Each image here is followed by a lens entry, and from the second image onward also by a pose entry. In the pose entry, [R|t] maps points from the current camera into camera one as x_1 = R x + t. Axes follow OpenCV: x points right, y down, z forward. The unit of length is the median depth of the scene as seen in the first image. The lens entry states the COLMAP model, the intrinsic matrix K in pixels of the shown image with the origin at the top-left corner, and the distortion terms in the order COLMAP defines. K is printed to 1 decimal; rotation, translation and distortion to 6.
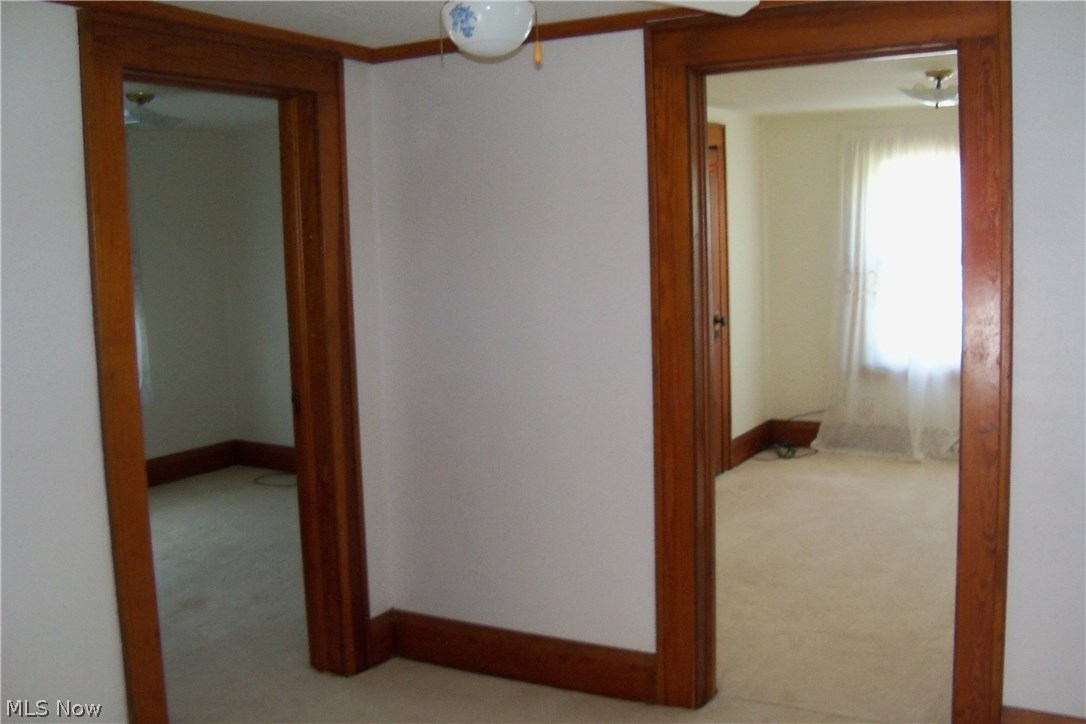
lens RADIAL K [[1092.2, 0, 543.0], [0, 1092.2, 362.0], [0, 0, 1]] dist [-0.008550, -0.003719]
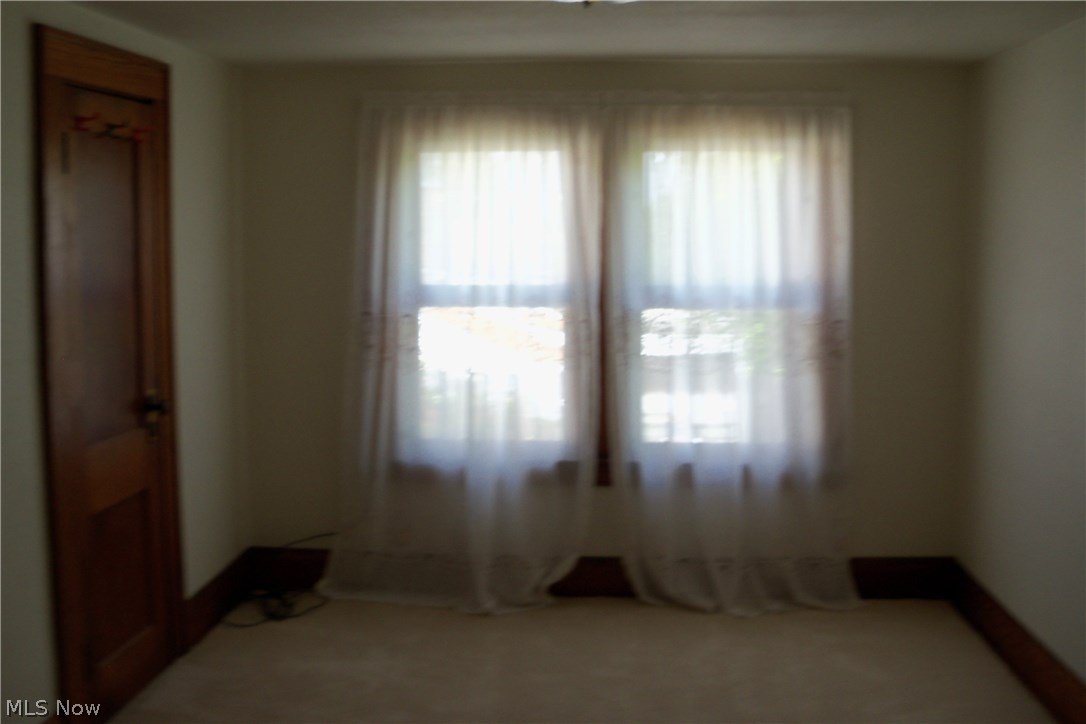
lens RADIAL K [[1098.0, 0, 543.0], [0, 1098.0, 362.0], [0, 0, 1]] dist [-0.010633, -0.003360]
pose [[0.886803, -0.005992, 0.462109, 0.071329], [0.024889, 0.999084, -0.034807, -0.030650], [-0.461477, 0.042368, 0.886140, 0.382841]]
